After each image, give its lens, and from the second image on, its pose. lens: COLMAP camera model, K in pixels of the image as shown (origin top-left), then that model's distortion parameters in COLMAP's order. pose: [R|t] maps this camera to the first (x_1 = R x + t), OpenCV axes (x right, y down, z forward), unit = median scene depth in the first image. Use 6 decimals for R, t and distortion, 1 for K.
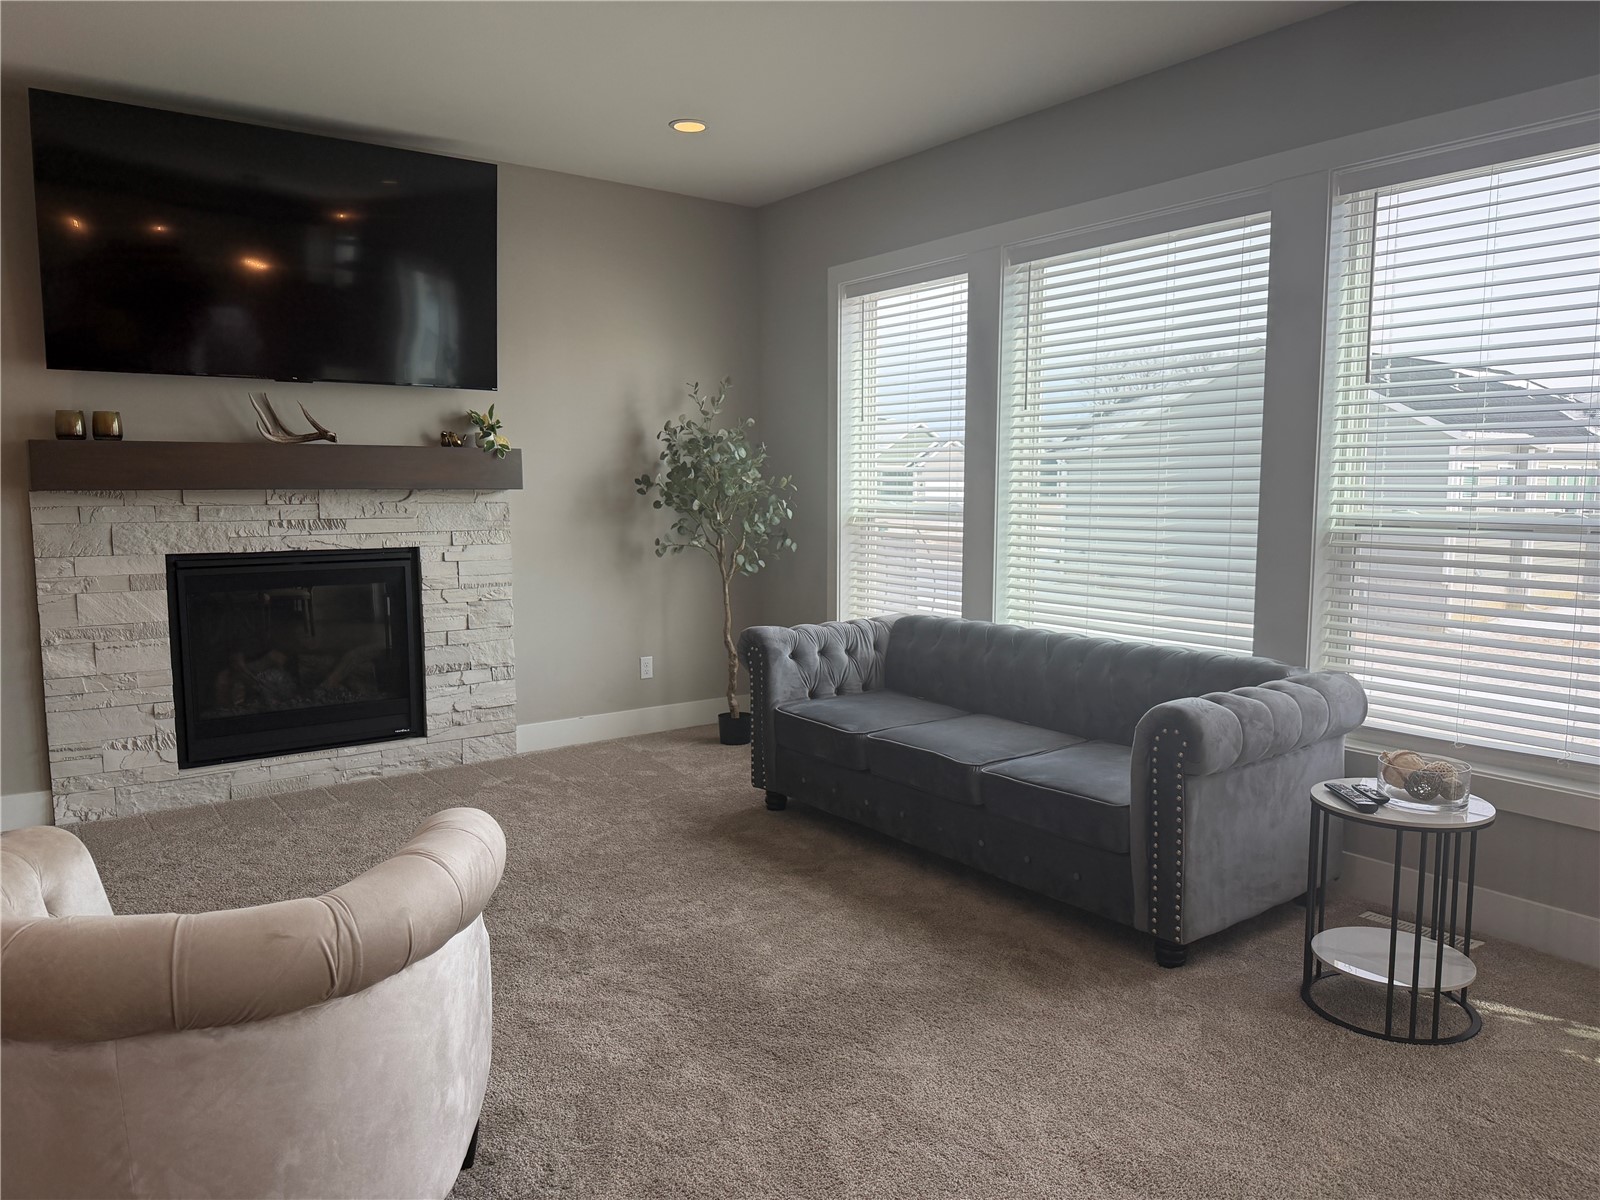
lens RADIAL K [[1114.0, 0, 802.8], [0, 1114.0, 608.1], [0, 0, 1]] dist [0.130063, -0.203542]
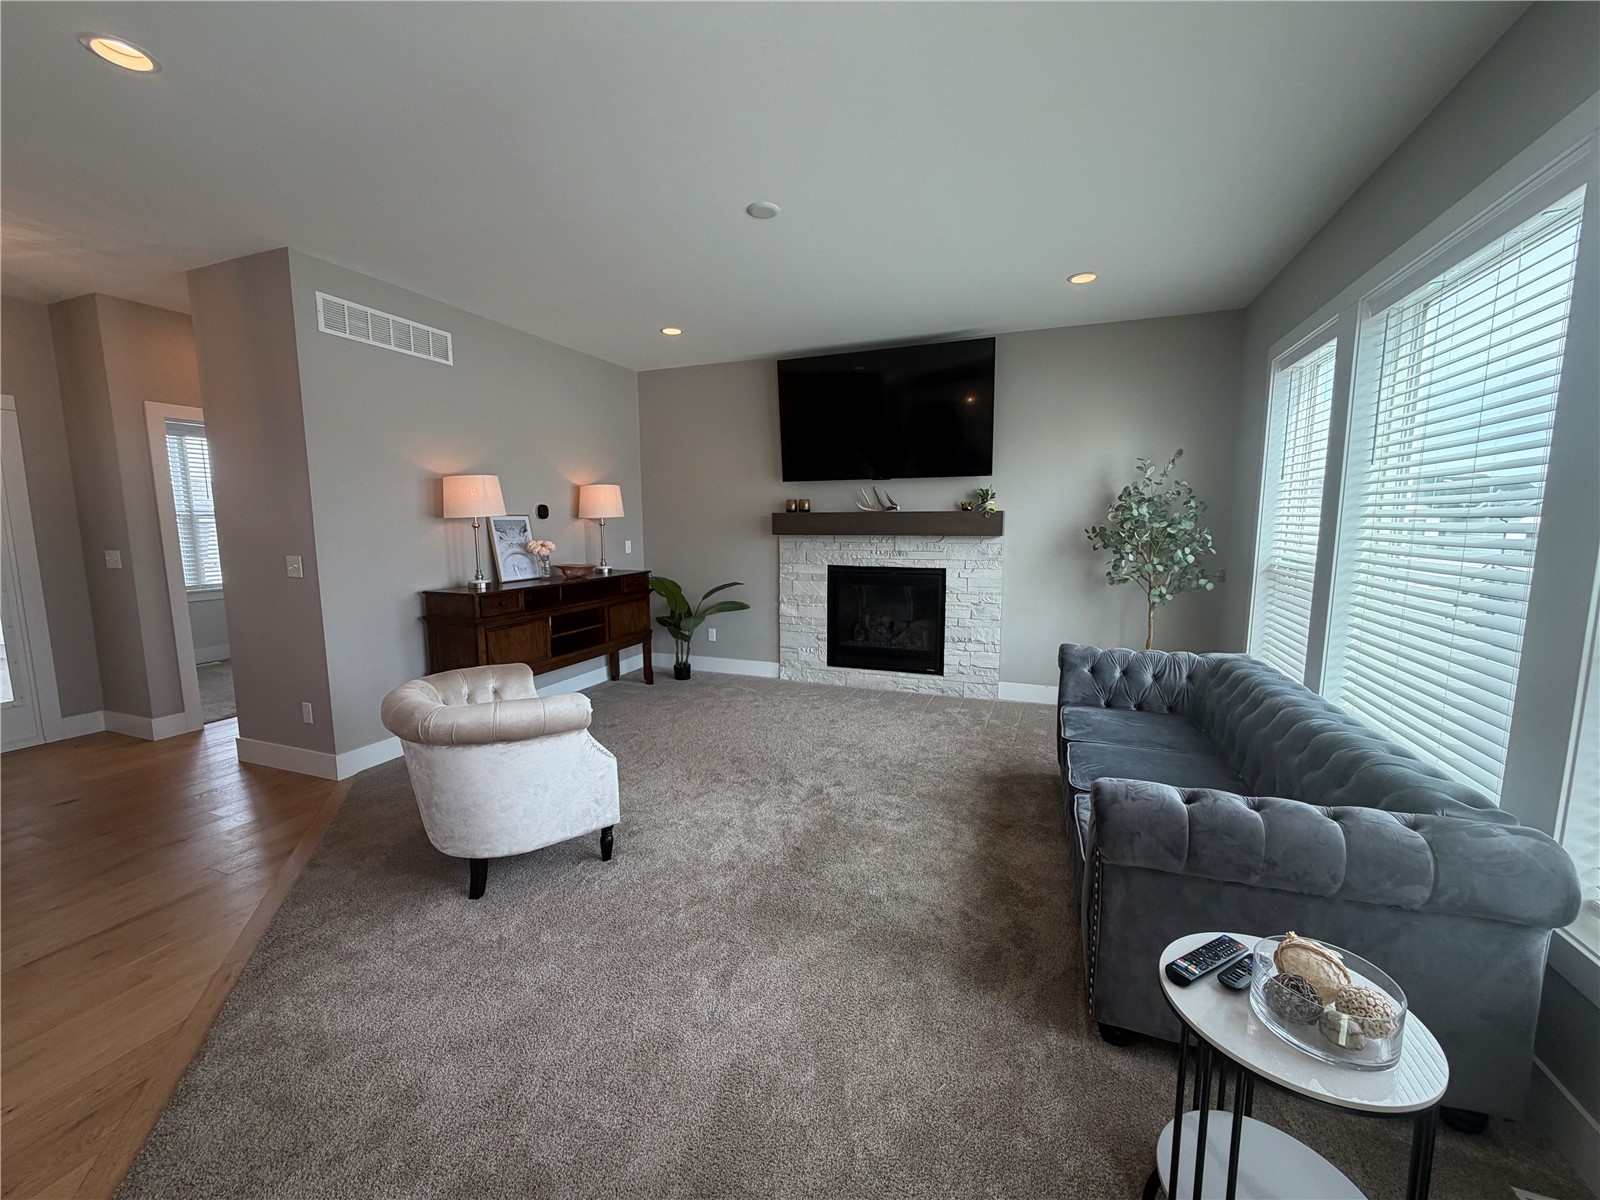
lens RADIAL K [[638.2, 0, 796.6], [0, 638.2, 602.2], [0, 0, 1]] dist [0.008175, 0.000080]
pose [[0.526506, 0.107407, -0.843359, 0.408311], [-0.091830, 0.993369, 0.069182, -0.053006], [0.845197, 0.041021, 0.532878, 0.300475]]
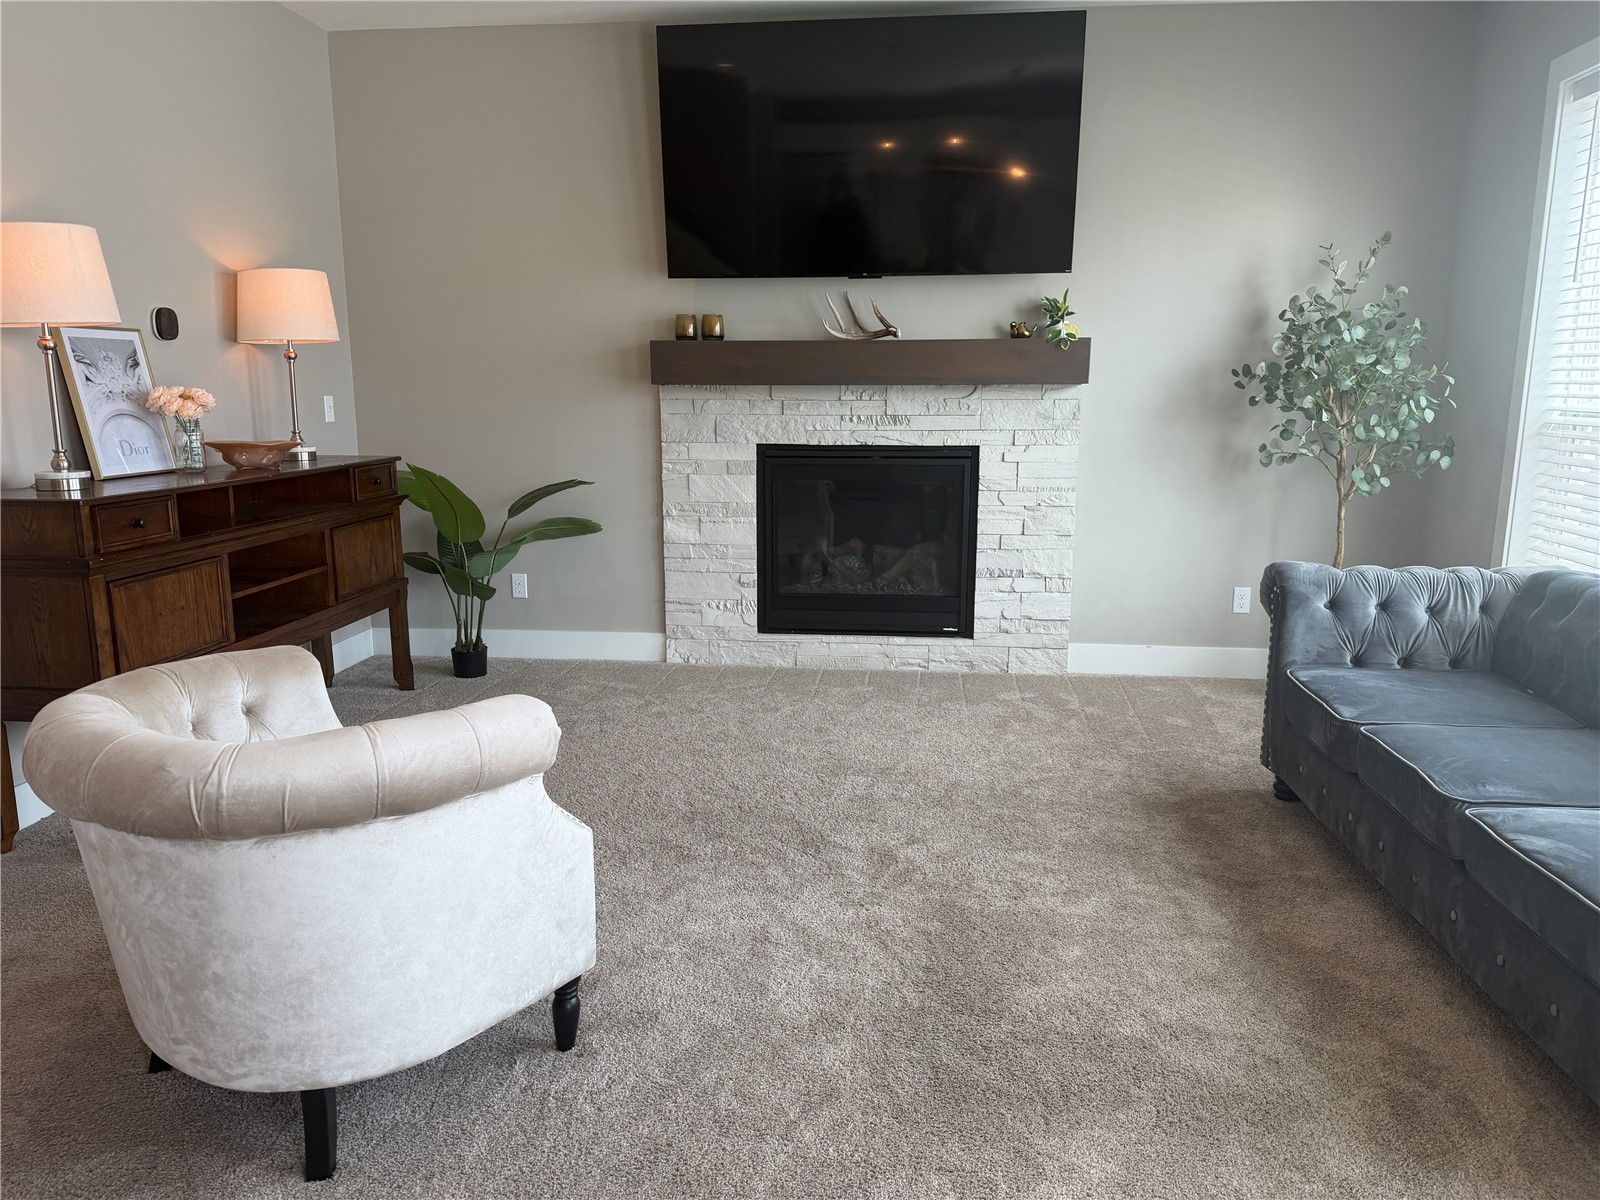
lens RADIAL K [[1114.0, 0, 802.8], [0, 1114.0, 608.1], [0, 0, 1]] dist [0.130063, -0.203542]
pose [[0.735761, 0.132337, -0.664186, 0.225293], [-0.077543, 0.990734, 0.111501, -0.011975], [0.672787, -0.030535, 0.739206, 0.191880]]
